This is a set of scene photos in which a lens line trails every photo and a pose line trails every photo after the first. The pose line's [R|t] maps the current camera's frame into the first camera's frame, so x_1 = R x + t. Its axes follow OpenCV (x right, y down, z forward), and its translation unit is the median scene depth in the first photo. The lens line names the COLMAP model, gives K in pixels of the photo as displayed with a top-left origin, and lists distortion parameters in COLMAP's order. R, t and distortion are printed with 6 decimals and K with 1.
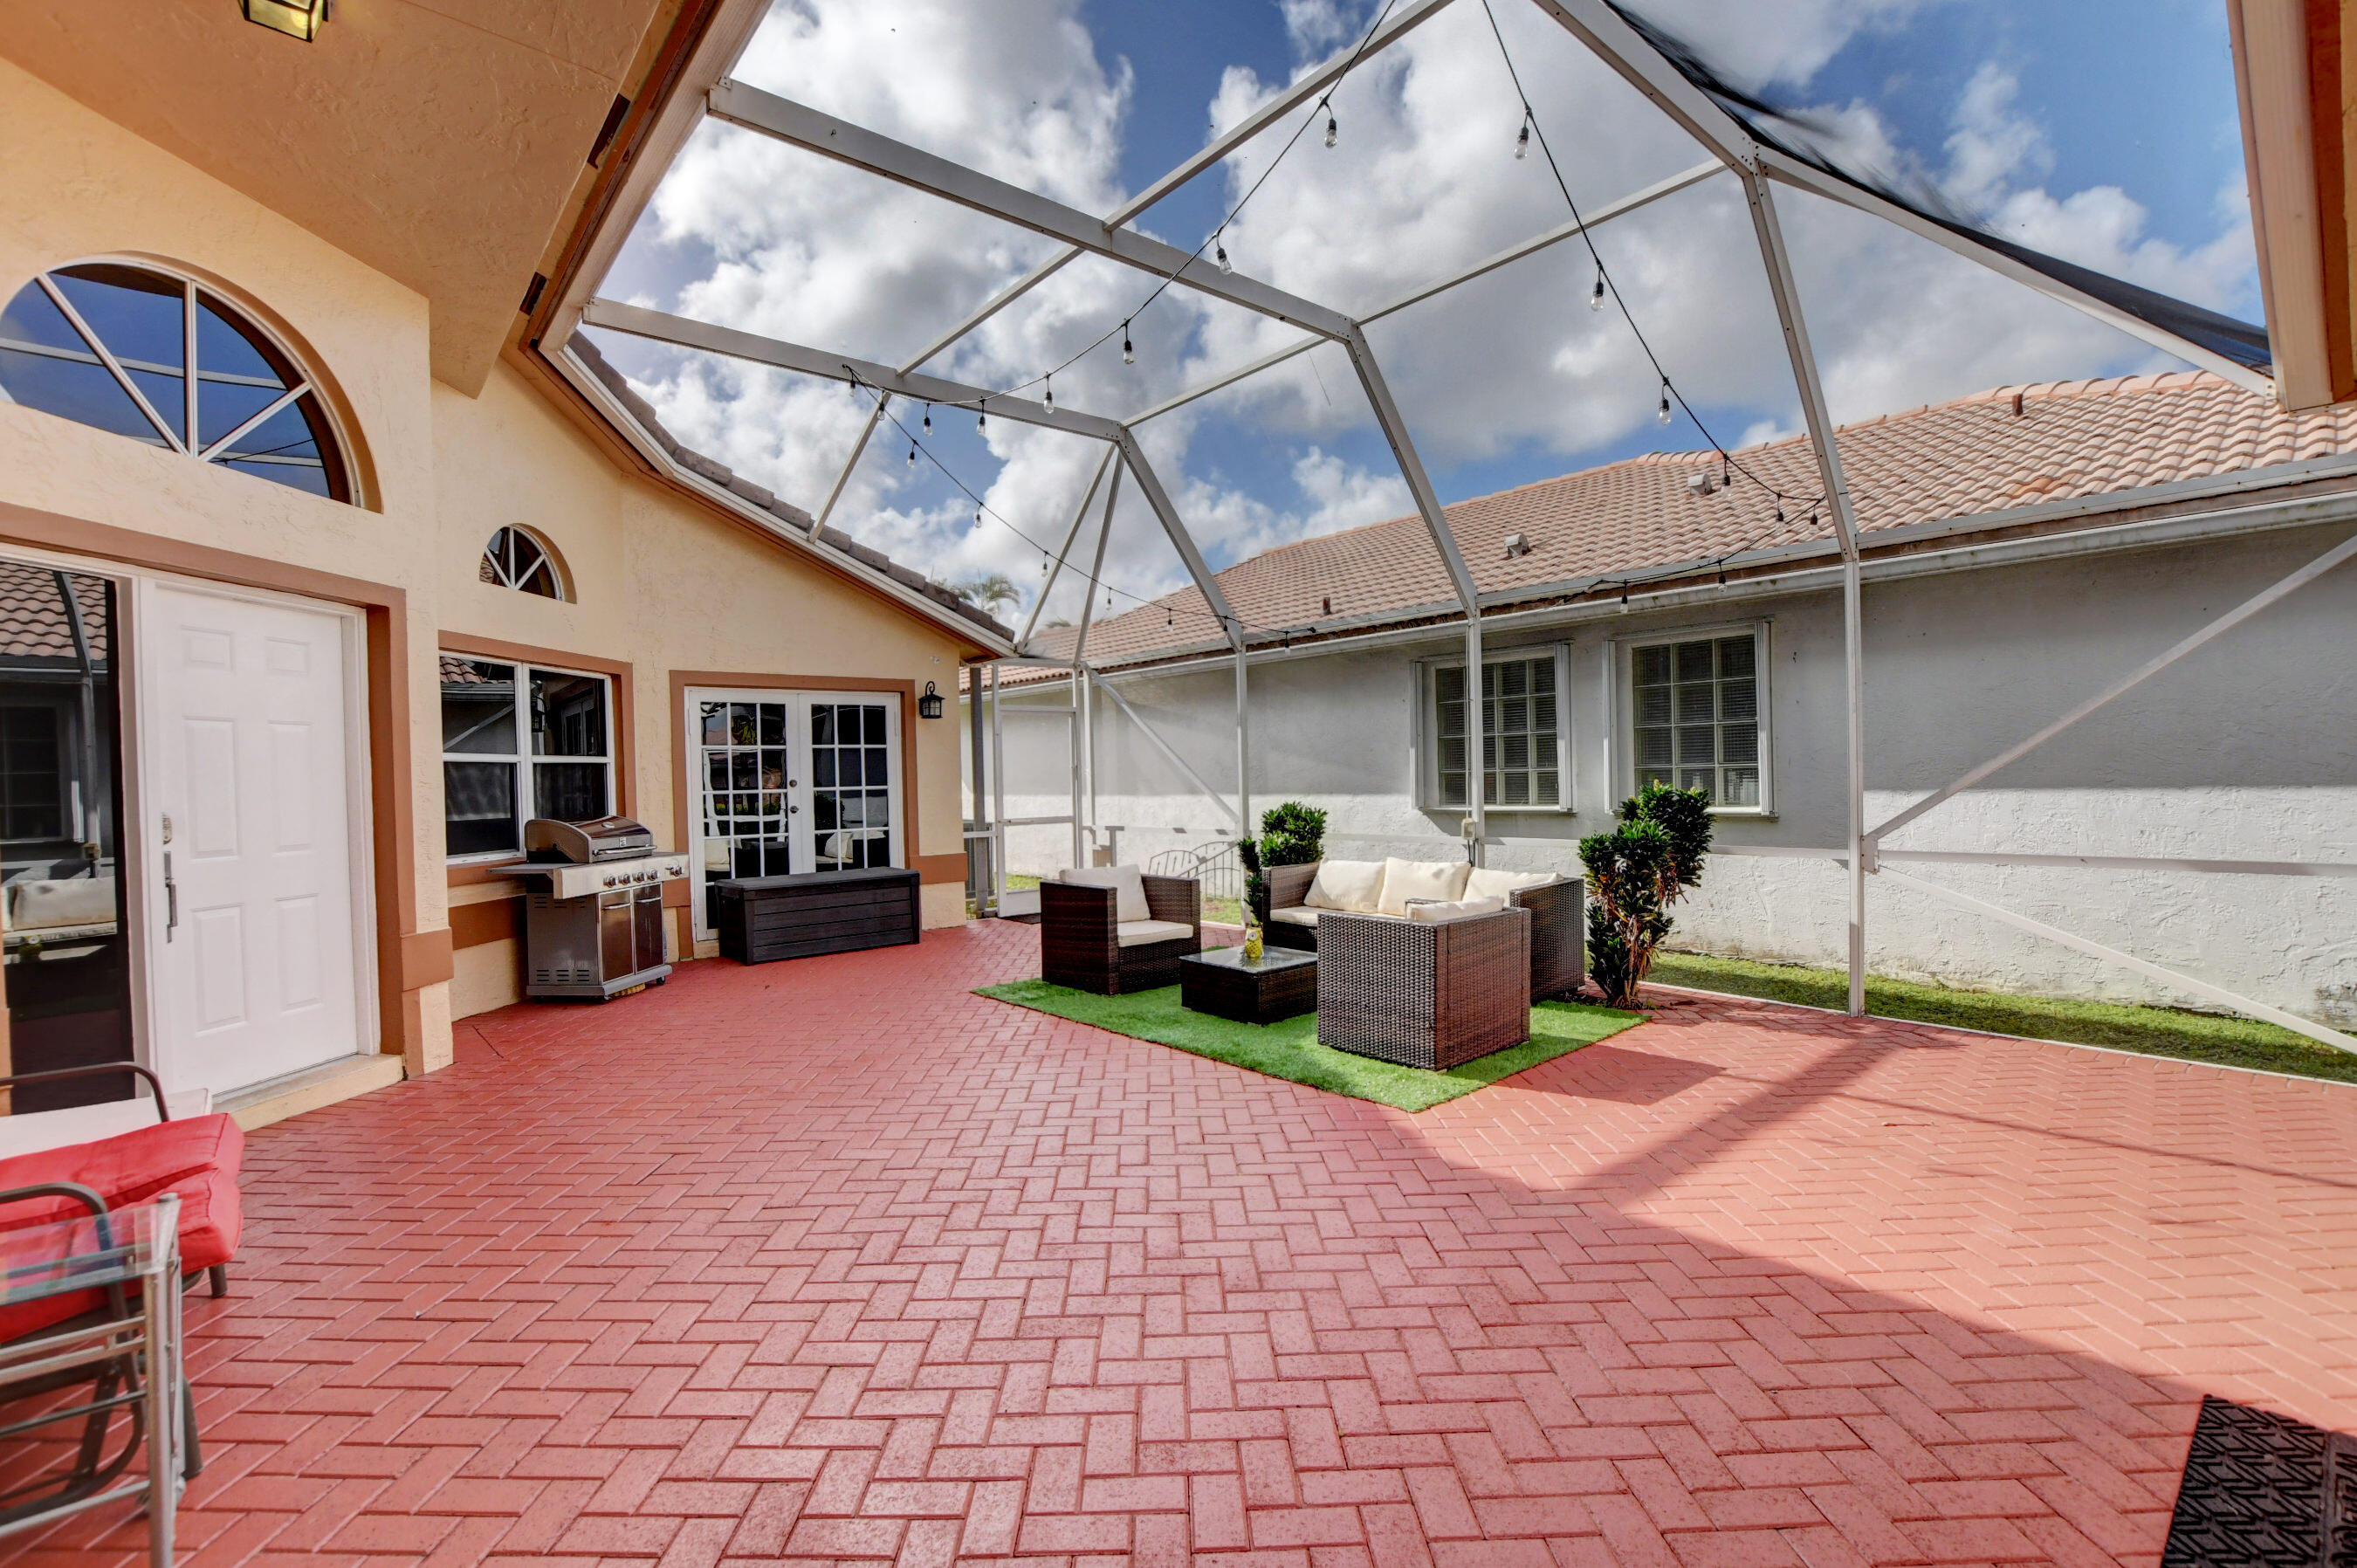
lens RADIAL K [[1047.2, 0, 1178.5], [0, 1047.2, 784.0], [0, 0, 1]] dist [-0.028169, 0.000067]
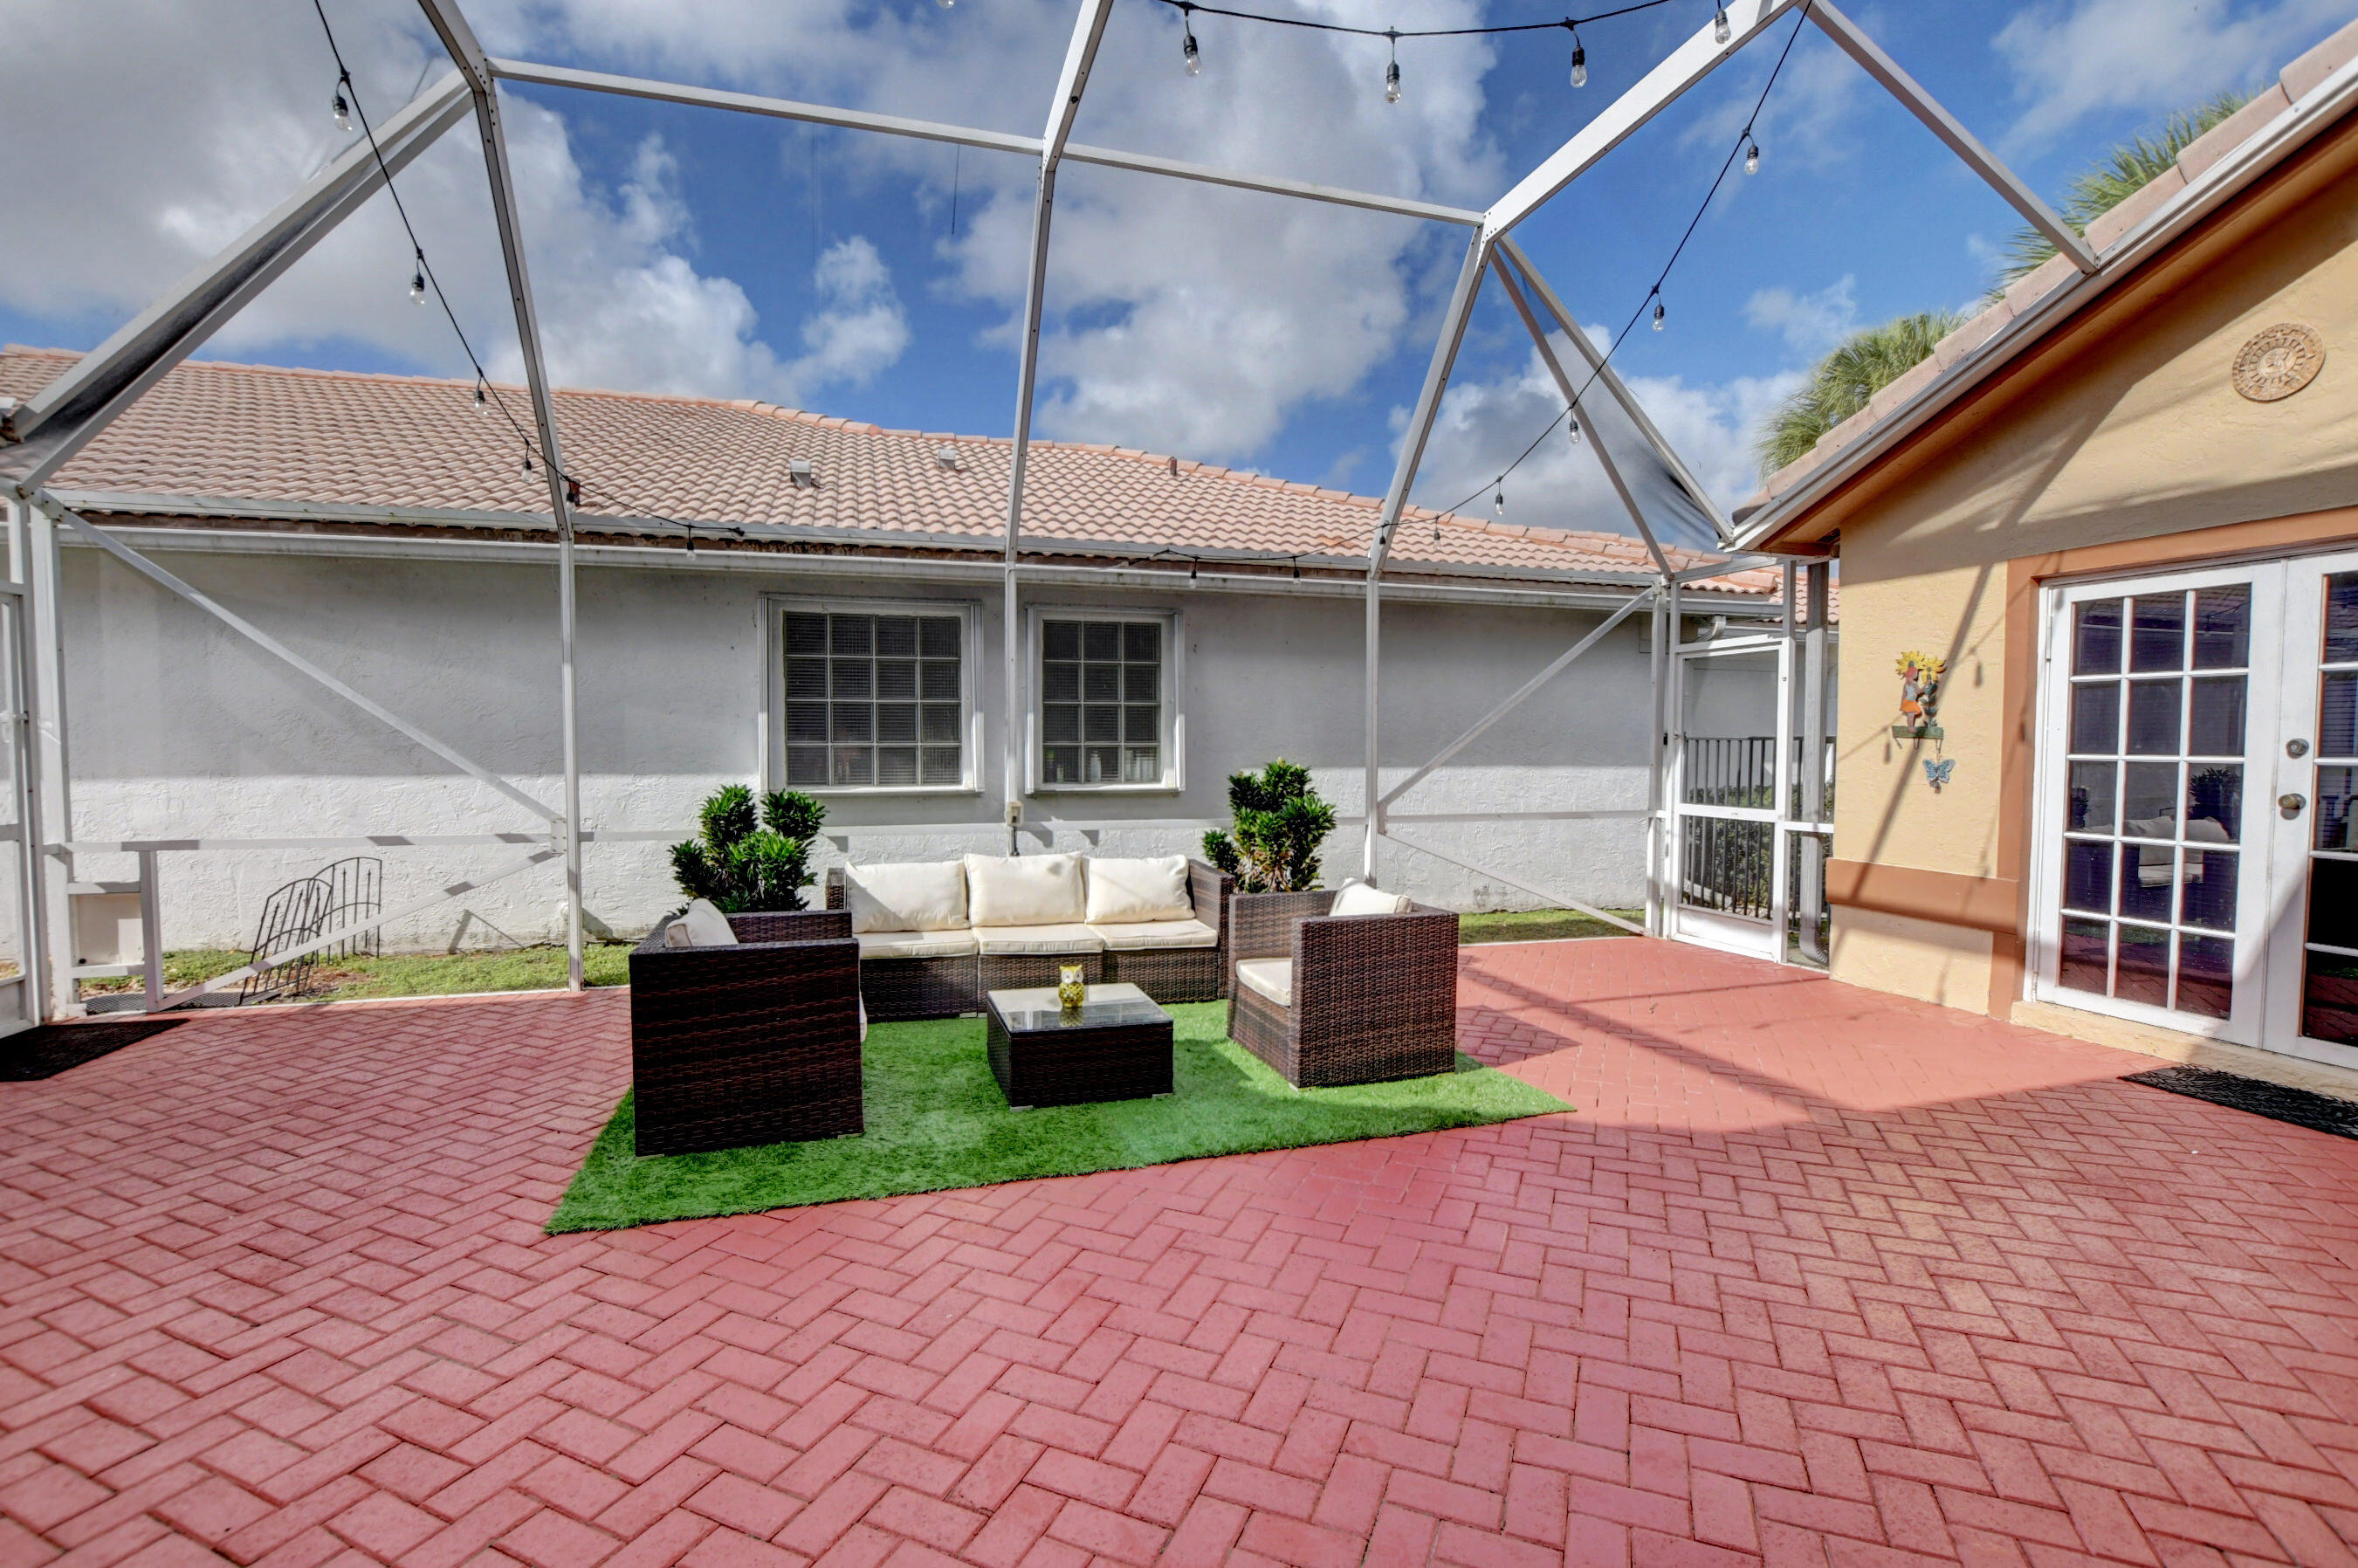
lens RADIAL K [[1047.6, 0, 1179.0], [0, 1047.6, 784.0], [0, 0, 1]] dist [-0.028169, 0.000067]
pose [[0.407384, -0.013794, 0.913153, -0.437355], [-0.004893, 0.999839, 0.017286, 0.004091], [-0.913244, -0.011510, 0.407251, 0.539561]]
